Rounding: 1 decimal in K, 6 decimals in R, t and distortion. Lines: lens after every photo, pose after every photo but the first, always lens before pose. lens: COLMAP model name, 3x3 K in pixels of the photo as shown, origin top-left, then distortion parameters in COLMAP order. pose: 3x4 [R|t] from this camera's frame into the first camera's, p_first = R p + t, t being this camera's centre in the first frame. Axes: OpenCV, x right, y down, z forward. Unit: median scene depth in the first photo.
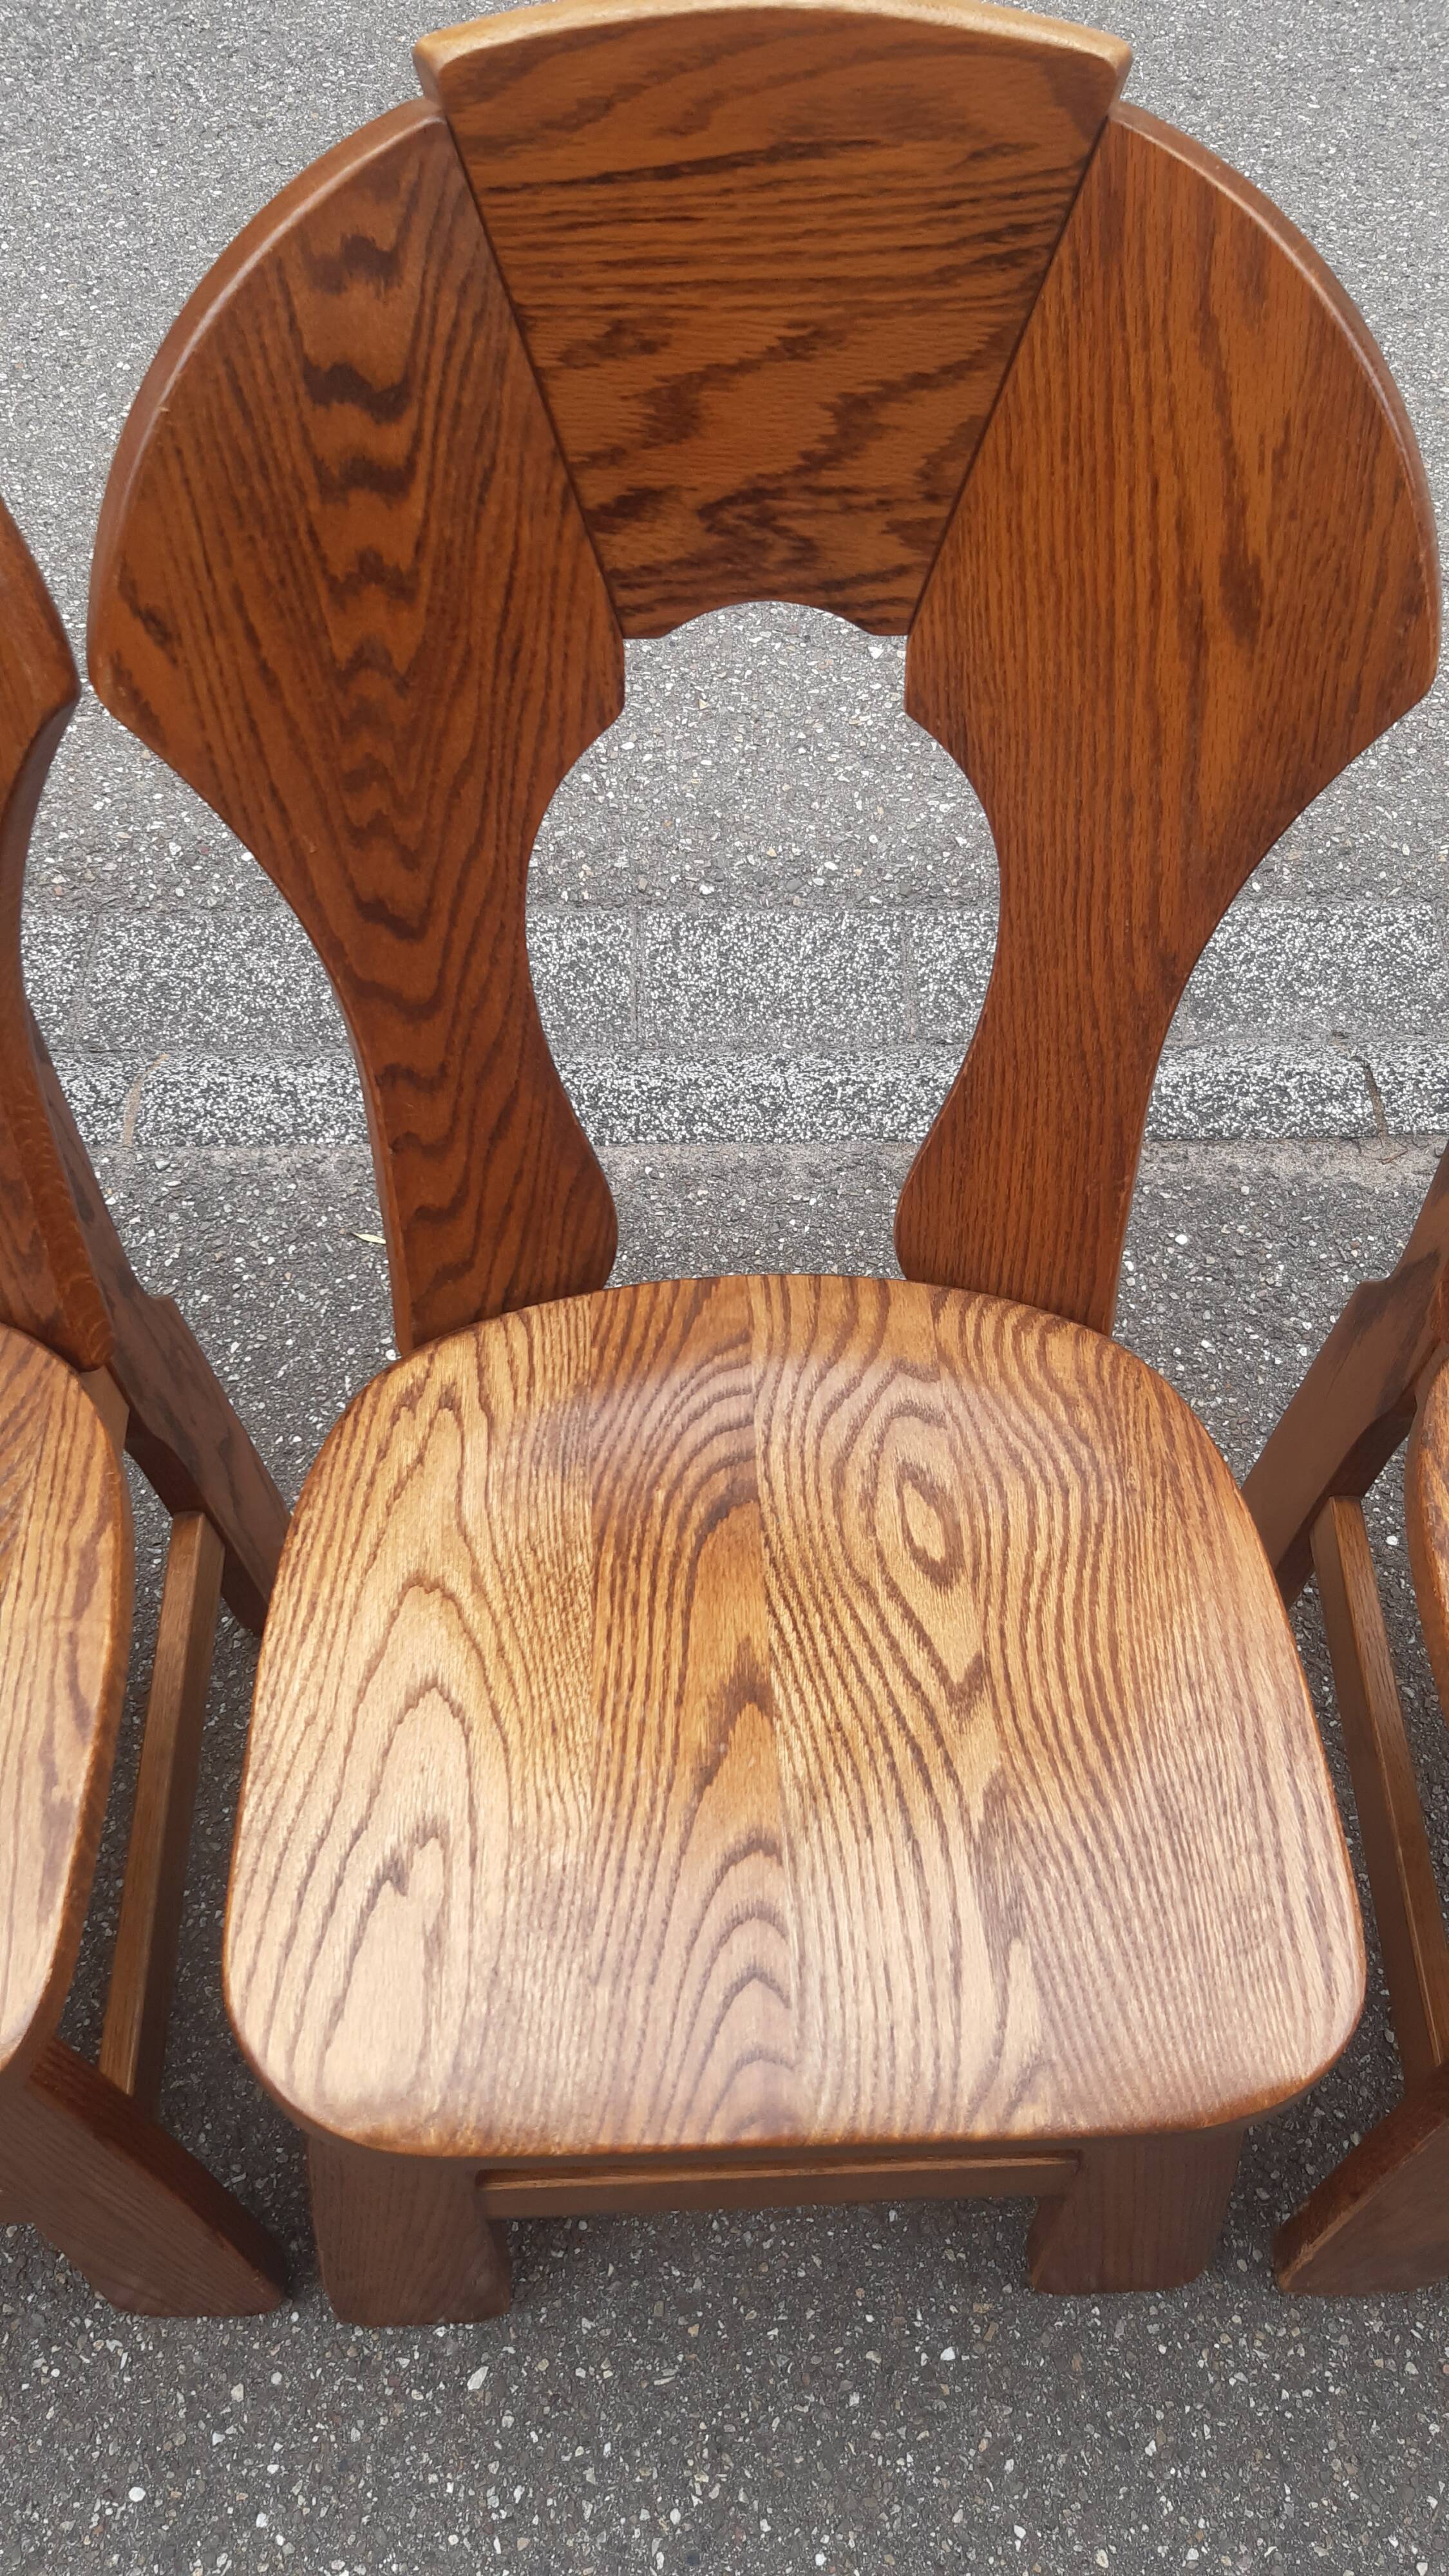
lens RADIAL K [[2028.9, 0, 751.3], [0, 2028.9, 1348.4], [0, 0, 1]] dist [0.094847, -0.192814]
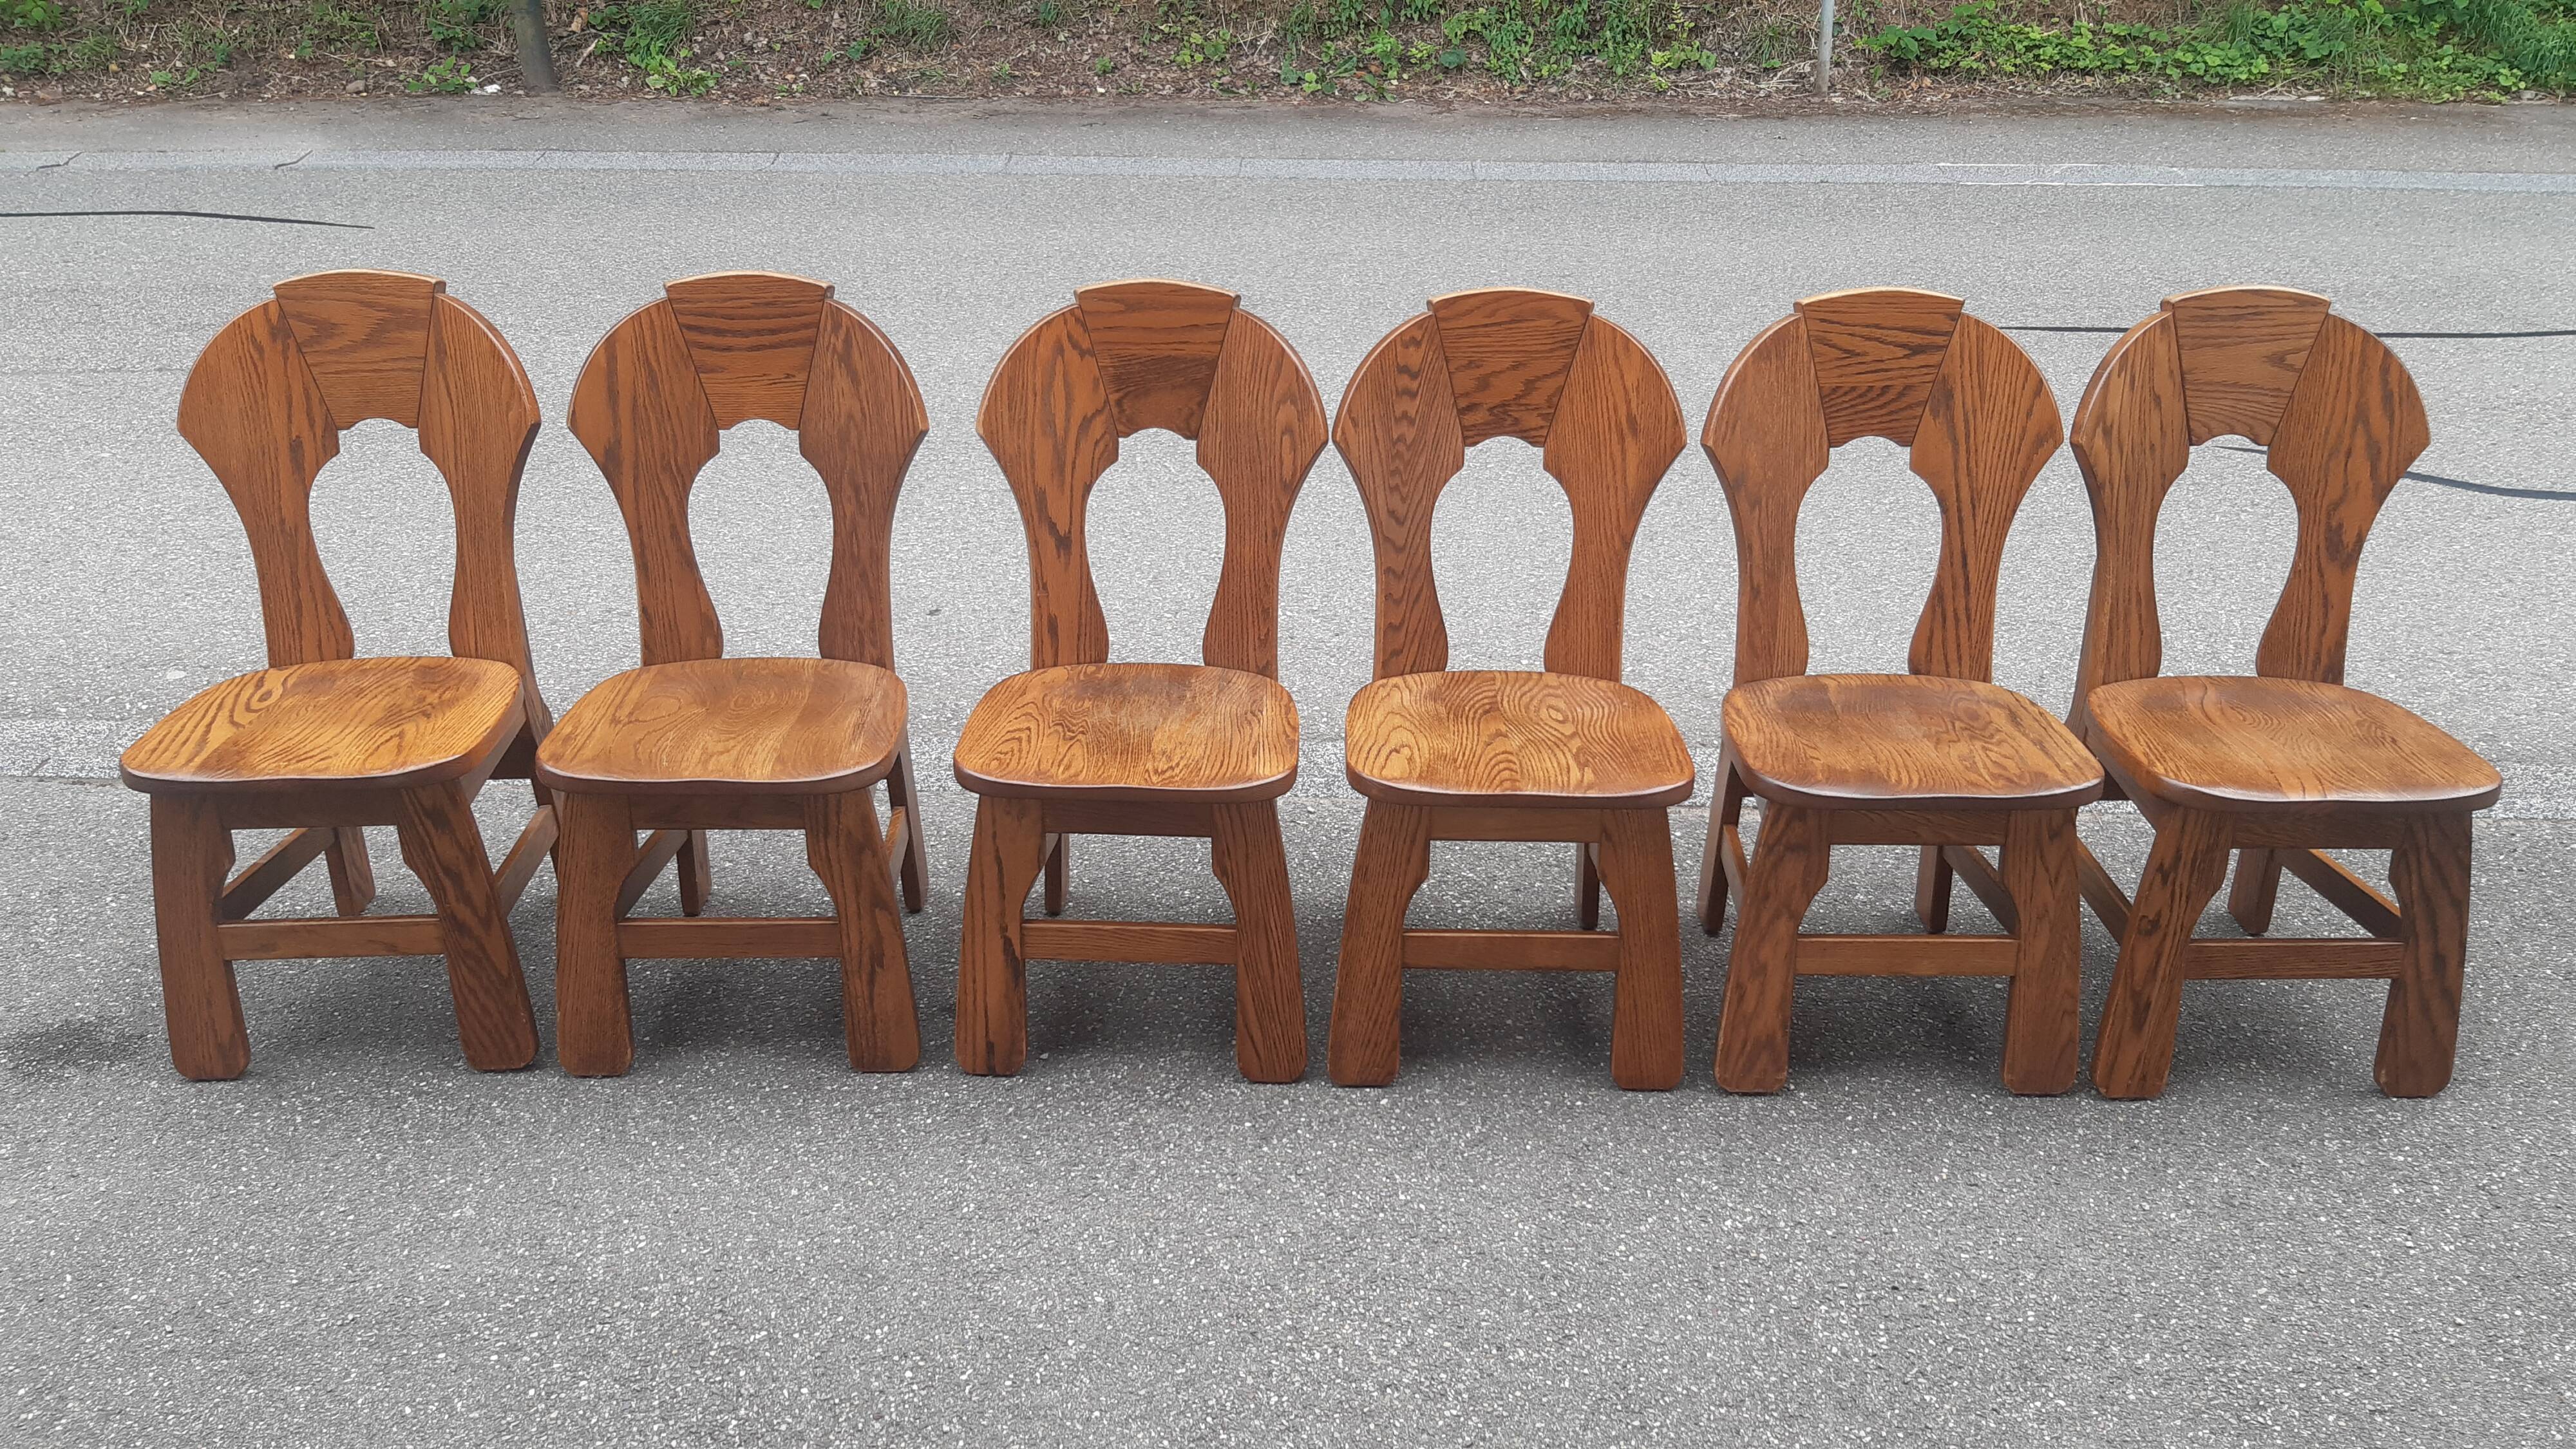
lens RADIAL K [[1969.8, 0, 1288.0], [0, 1969.8, 724.5], [0, 0, 1]] dist [0.075740, -0.135282]
pose [[0.998766, 0.014813, -0.047396, -0.097358], [-0.036365, 0.868140, -0.494986, 0.875721], [0.033814, 0.496099, 0.867607, -0.864701]]
